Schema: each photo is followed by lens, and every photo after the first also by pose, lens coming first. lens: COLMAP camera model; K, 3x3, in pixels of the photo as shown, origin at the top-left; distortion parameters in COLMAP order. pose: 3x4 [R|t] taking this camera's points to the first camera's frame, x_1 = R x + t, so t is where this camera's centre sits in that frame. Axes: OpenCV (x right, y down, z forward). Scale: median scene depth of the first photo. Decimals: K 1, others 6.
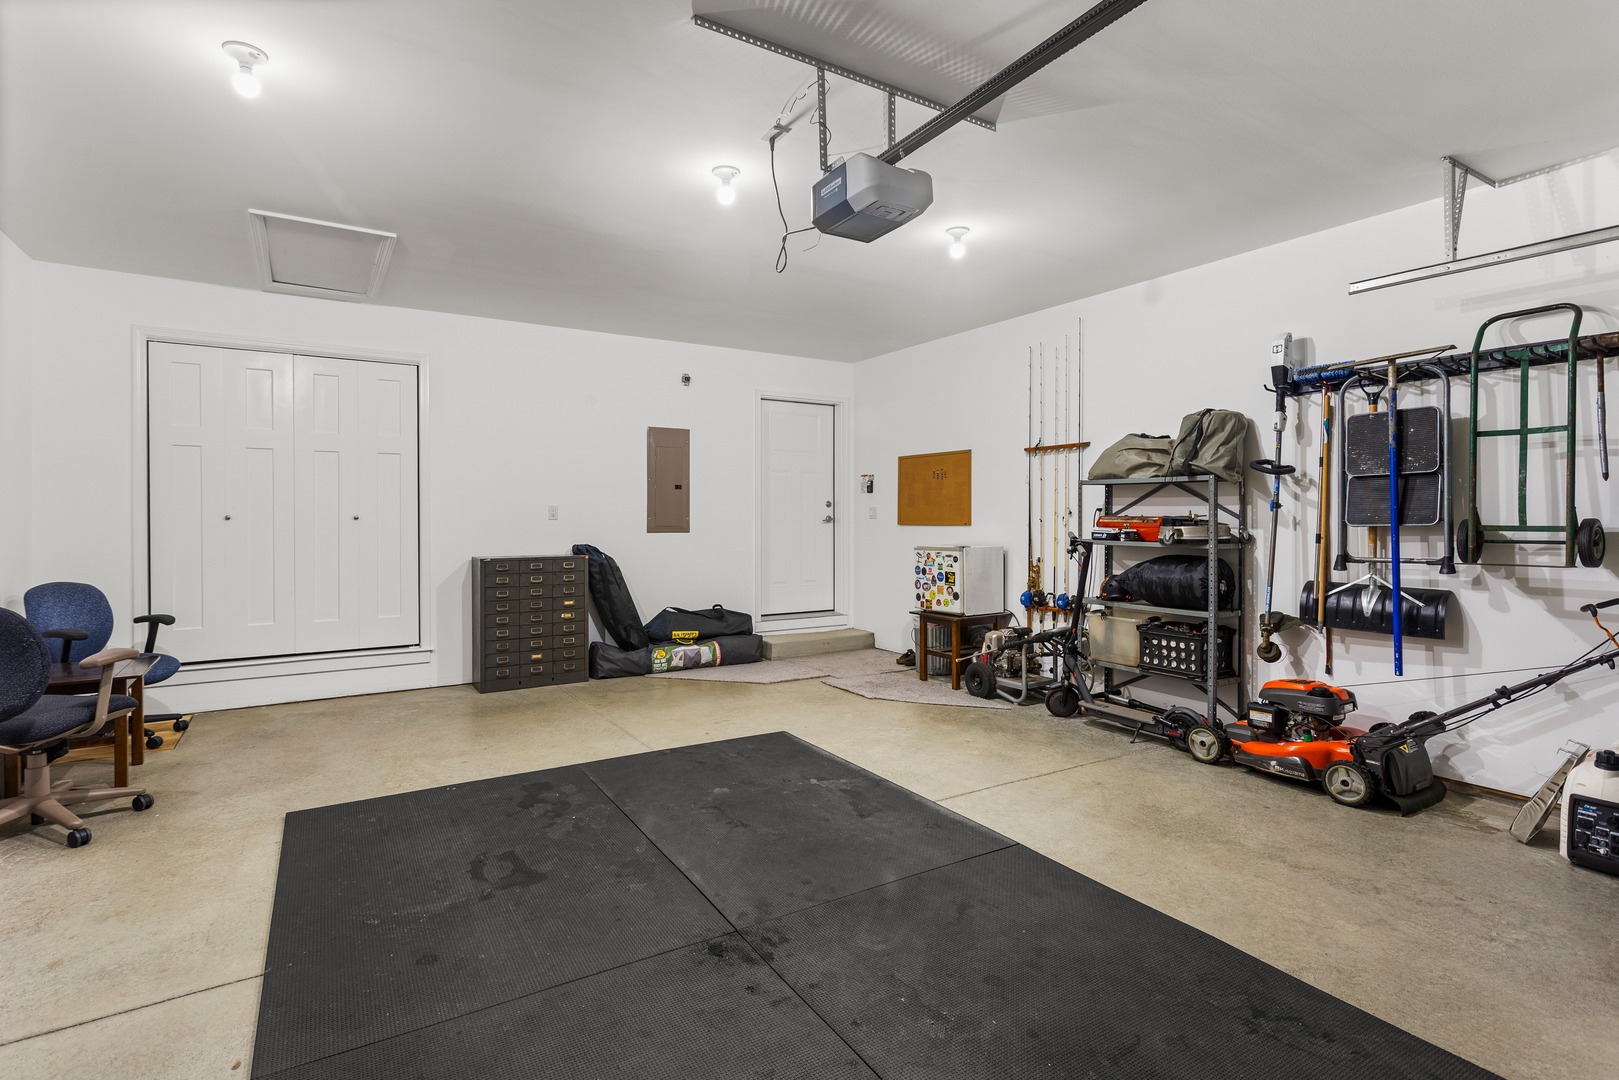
lens RADIAL K [[782.4, 0, 807.9], [0, 782.4, 527.5], [0, 0, 1]] dist [-0.002568, 0.003264]
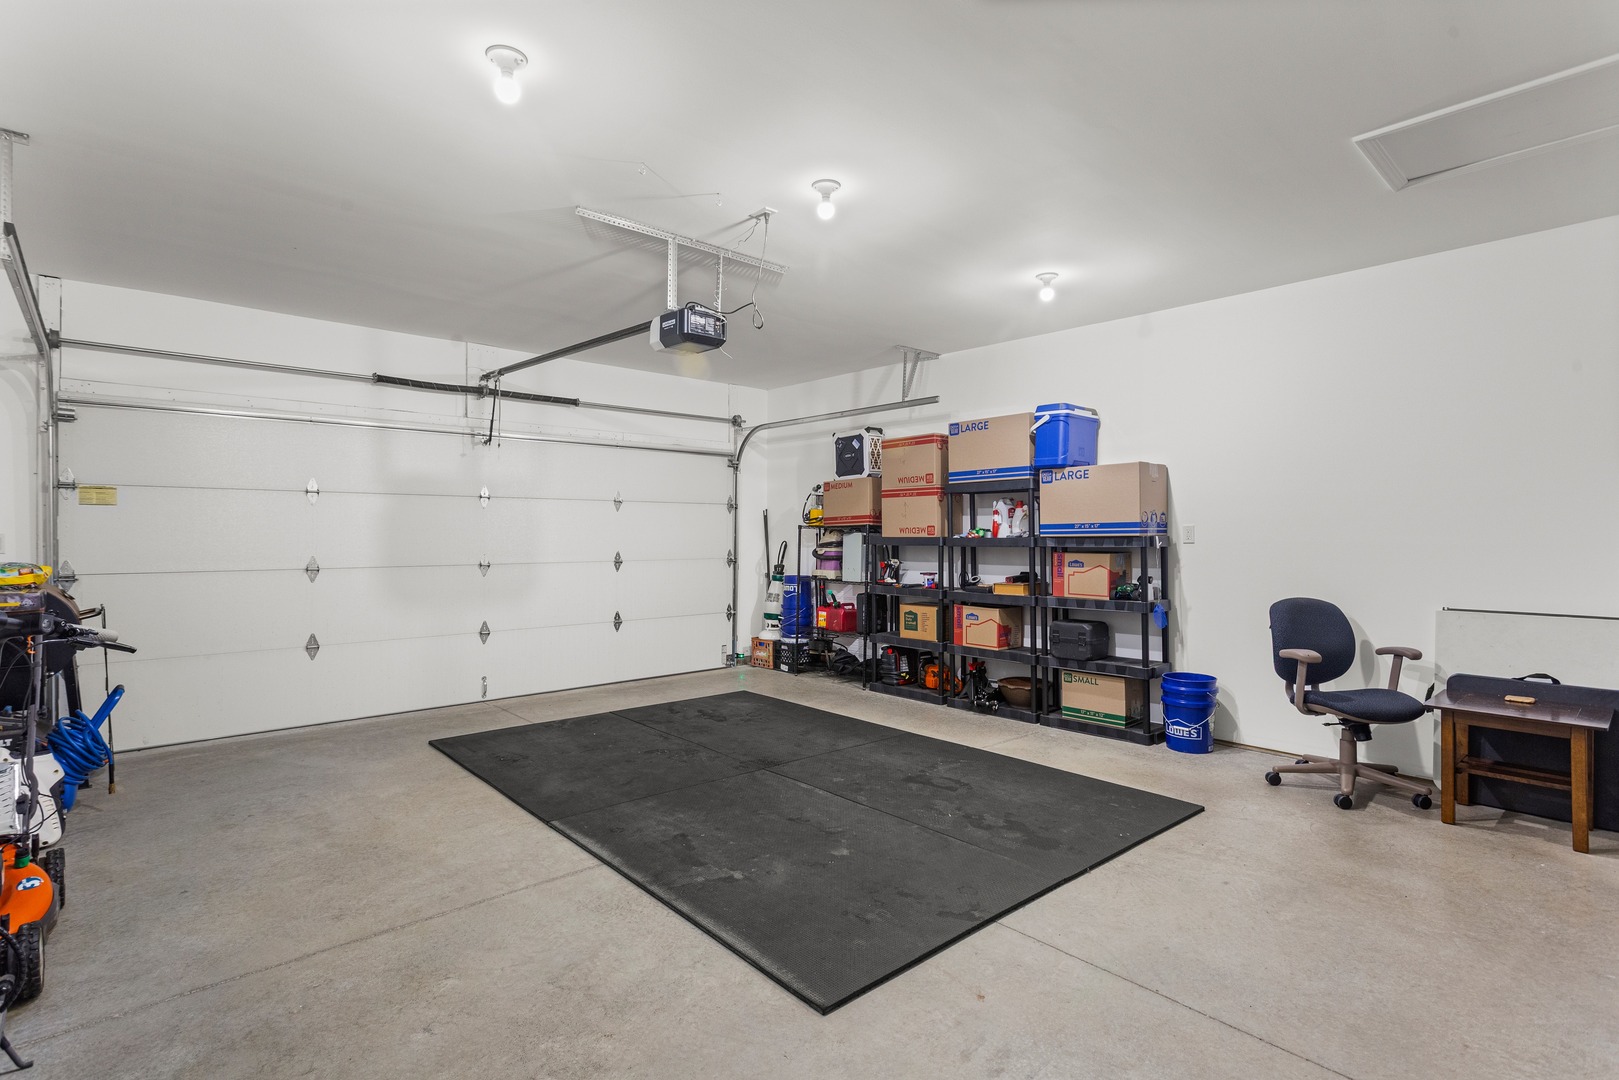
lens RADIAL K [[782.4, 0, 811.0], [0, 782.4, 533.1], [0, 0, 1]] dist [-0.002568, 0.003264]
pose [[-0.985077, -0.002633, -0.172096, 0.080306], [-0.005958, 0.999805, 0.018808, -0.043641], [0.172013, 0.019552, -0.984901, 1.999410]]
